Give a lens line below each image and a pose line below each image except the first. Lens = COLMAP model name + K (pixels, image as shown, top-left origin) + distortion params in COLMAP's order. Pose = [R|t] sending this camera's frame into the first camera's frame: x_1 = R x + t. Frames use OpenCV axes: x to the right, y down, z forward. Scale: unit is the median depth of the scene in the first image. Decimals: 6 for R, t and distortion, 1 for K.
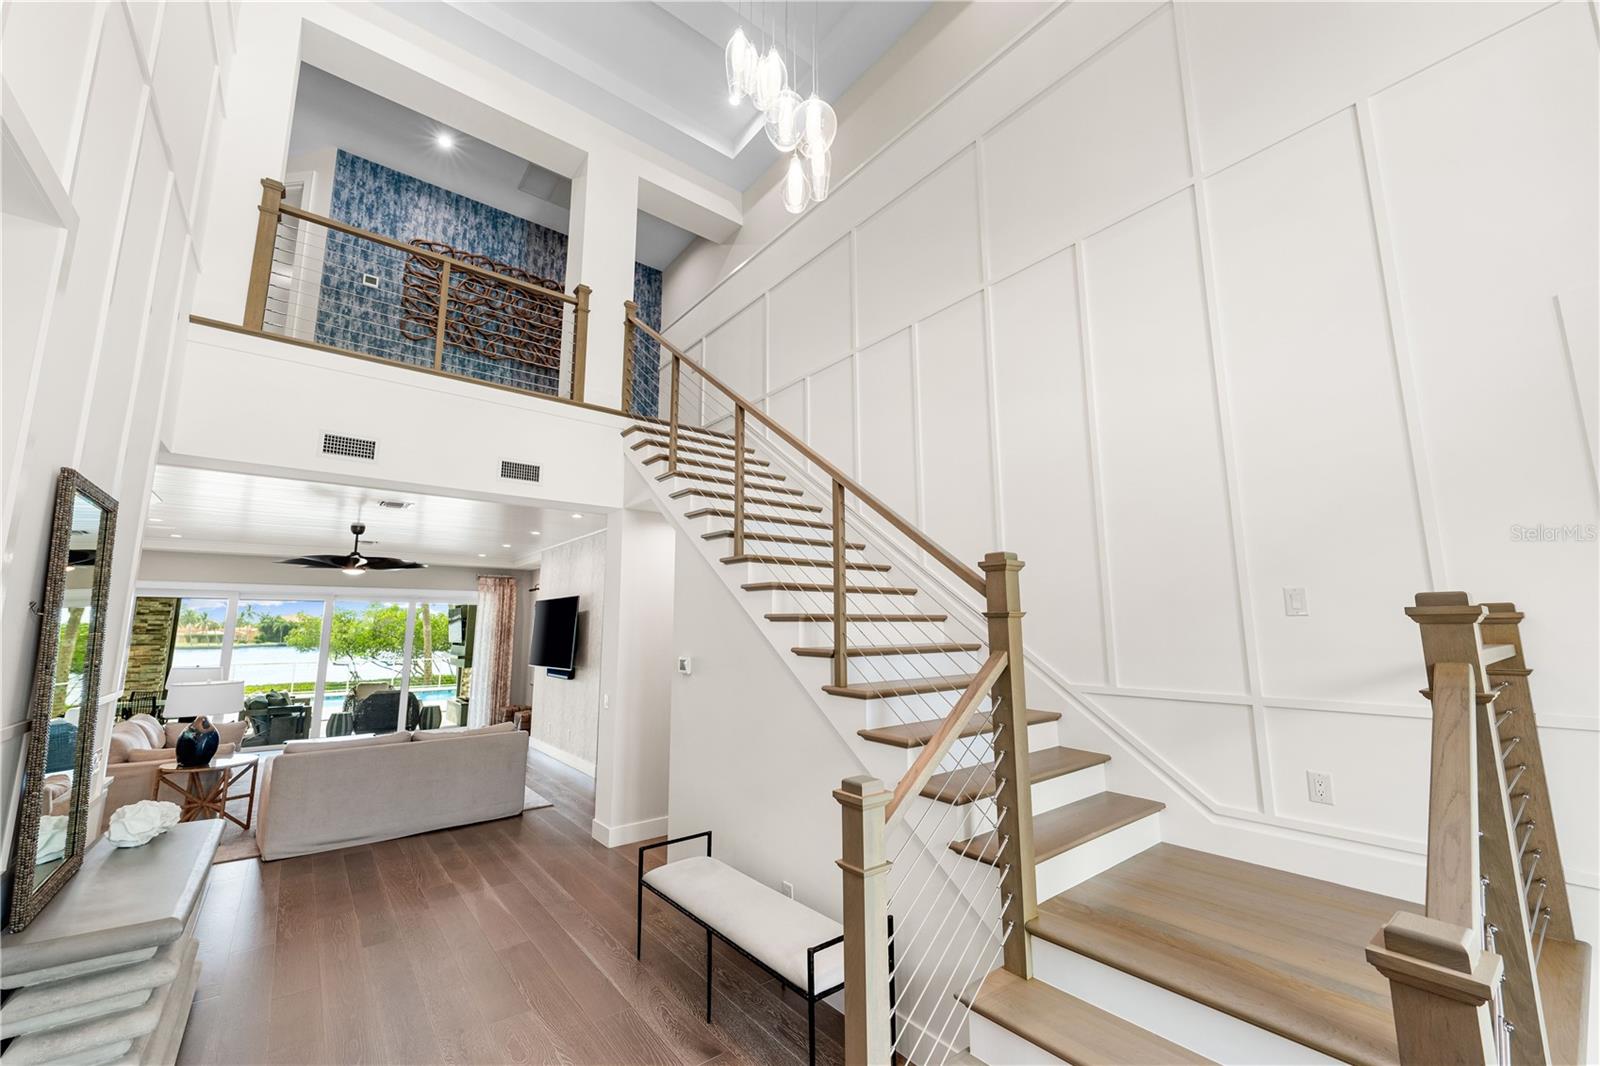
lens RADIAL K [[620.7, 0, 798.9], [0, 620.7, 532.6], [0, 0, 1]] dist [-0.001996, 0.000514]
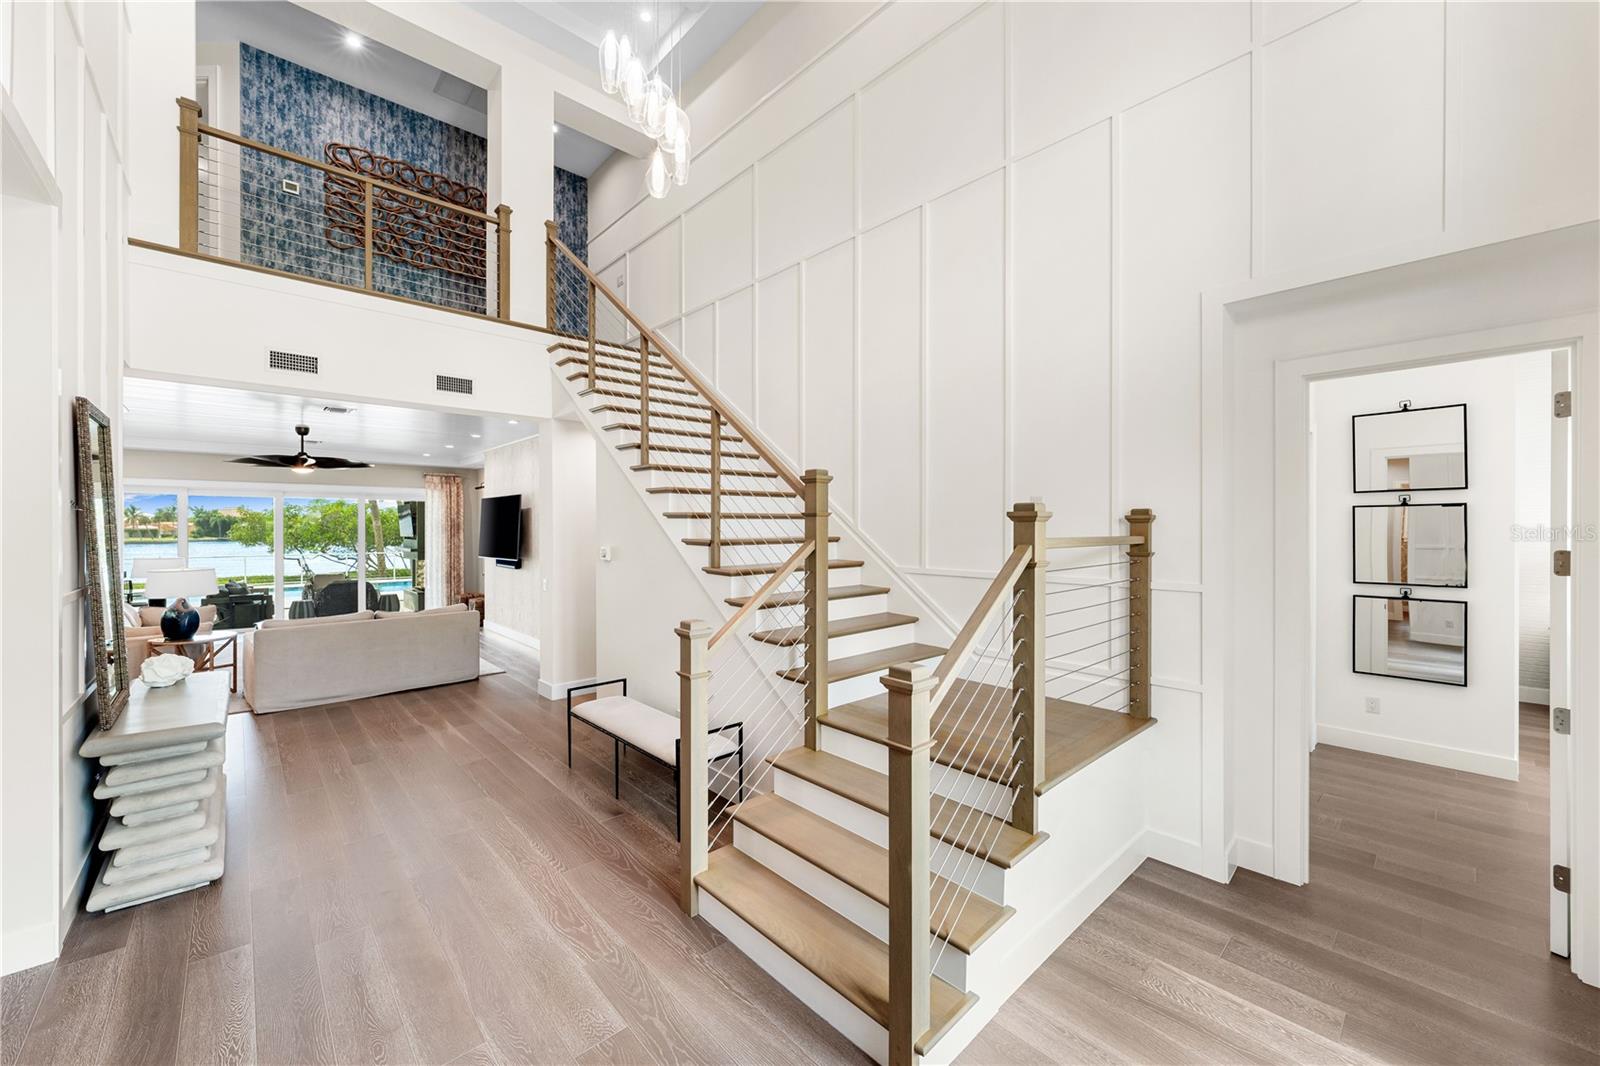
lens RADIAL K [[620.7, 0, 805.4], [0, 620.7, 528.8], [0, 0, 1]] dist [-0.001996, 0.000514]
pose [[0.997433, 0.004048, 0.071492, 0.102865], [-0.015294, 0.987404, 0.157477, -0.027139], [-0.069954, -0.158166, 0.984931, -0.187405]]
